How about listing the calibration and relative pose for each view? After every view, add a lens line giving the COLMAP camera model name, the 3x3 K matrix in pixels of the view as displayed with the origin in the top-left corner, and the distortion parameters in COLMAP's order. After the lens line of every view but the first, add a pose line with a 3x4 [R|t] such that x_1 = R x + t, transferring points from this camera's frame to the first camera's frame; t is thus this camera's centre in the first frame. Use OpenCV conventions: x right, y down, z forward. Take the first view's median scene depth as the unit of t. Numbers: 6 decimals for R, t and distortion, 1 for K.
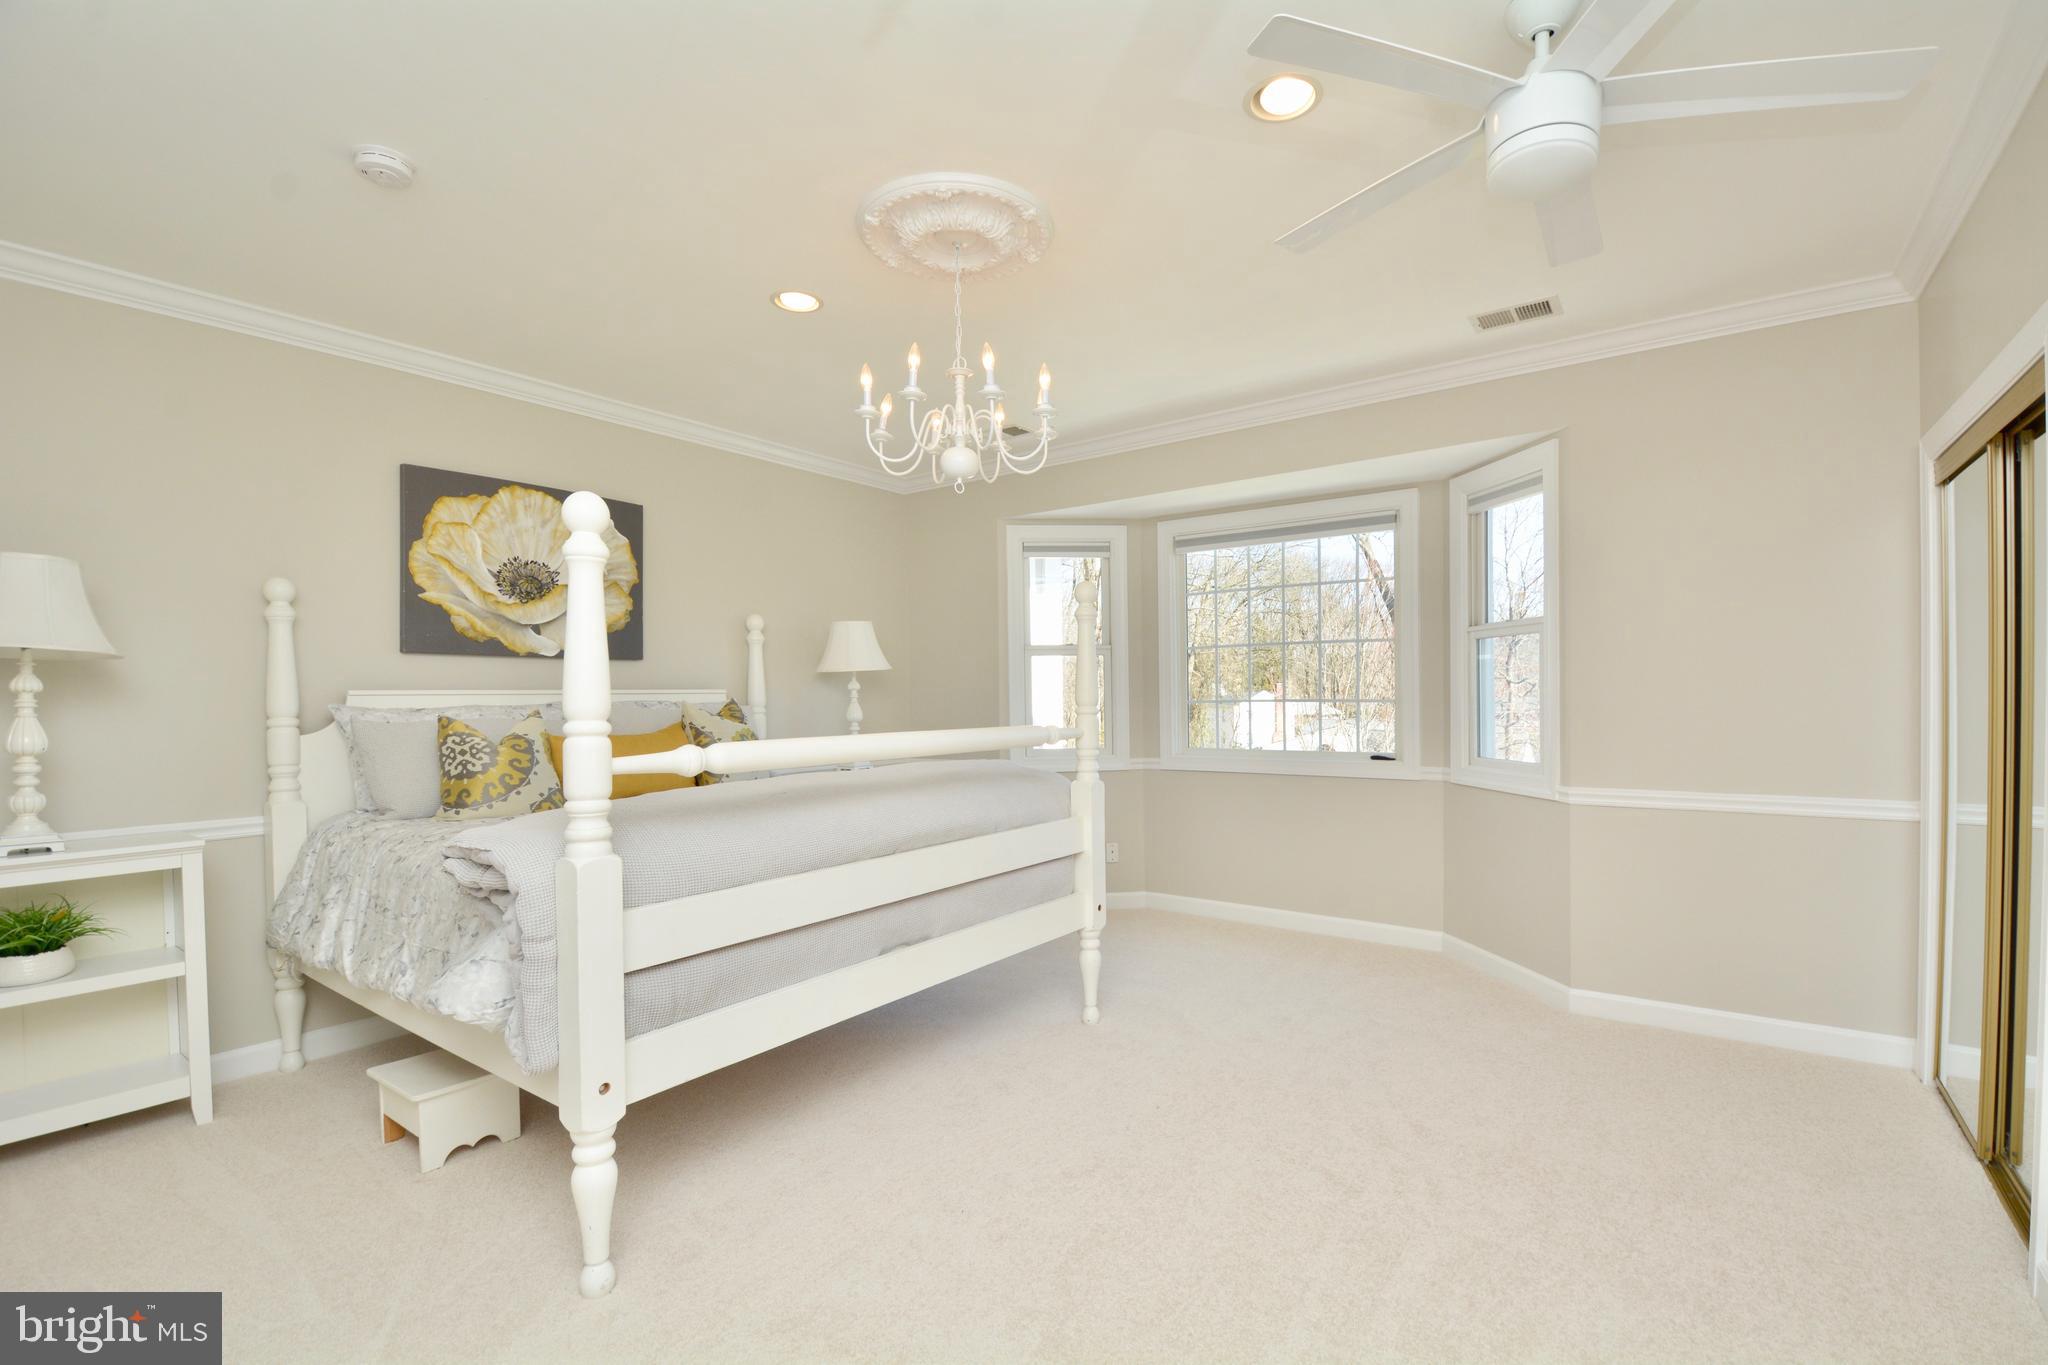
lens RADIAL K [[893.4, 0, 1050.4], [0, 893.4, 703.9], [0, 0, 1]] dist [0.010738, -0.017584]
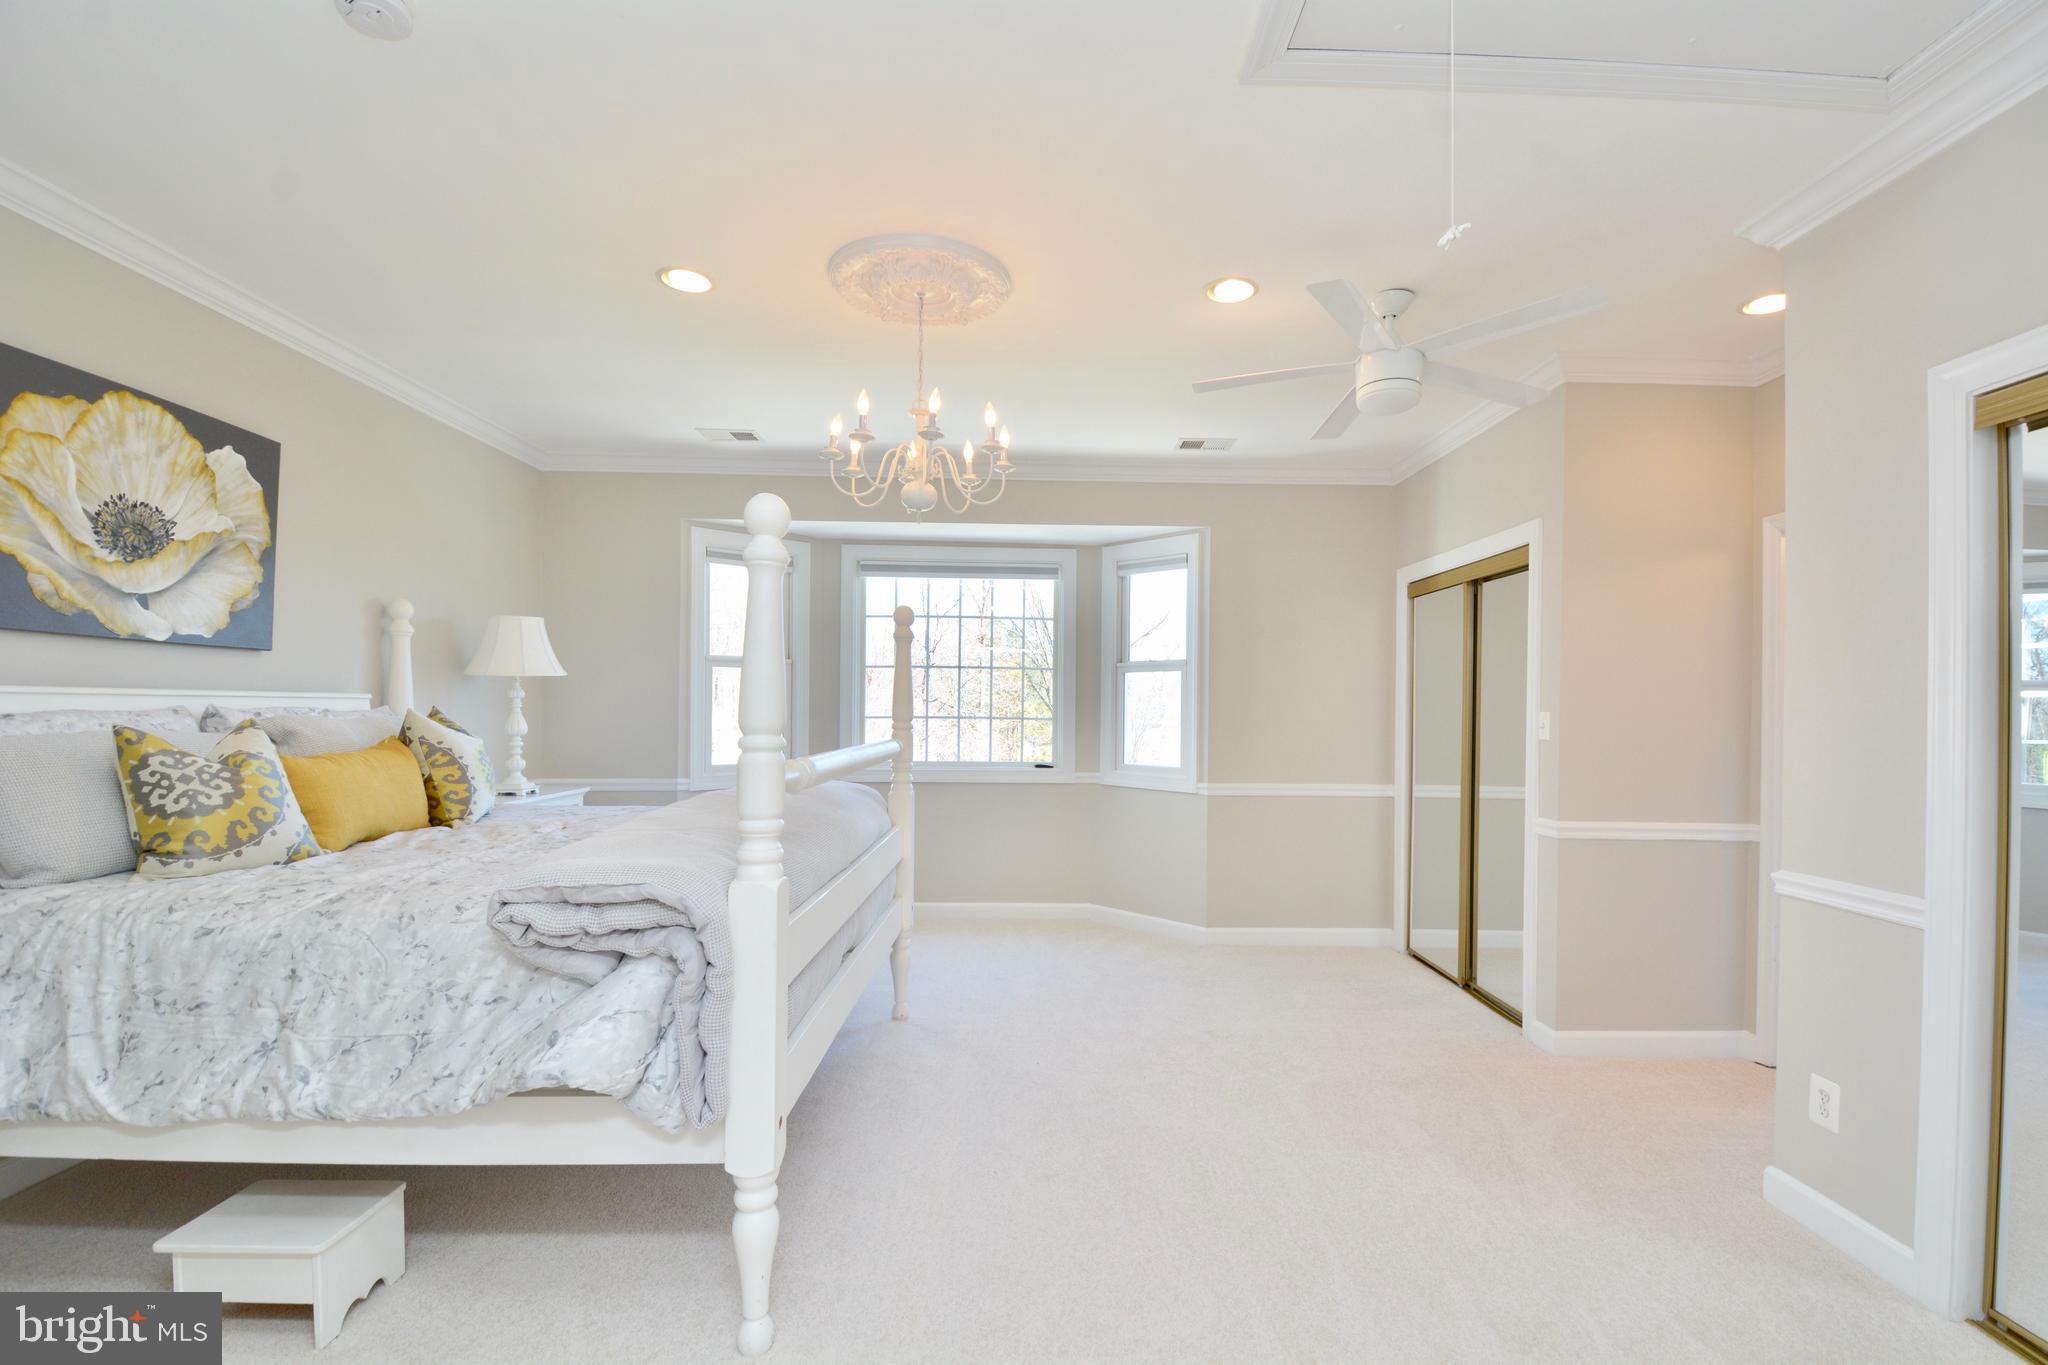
lens RADIAL K [[893.4, 0, 1050.4], [0, 893.4, 703.9], [0, 0, 1]] dist [0.010738, -0.017584]
pose [[0.797276, 0.023386, 0.603162, -0.441012], [-0.014027, 0.999697, -0.020219, 0.000167], [-0.603452, 0.007659, 0.797363, 0.031445]]
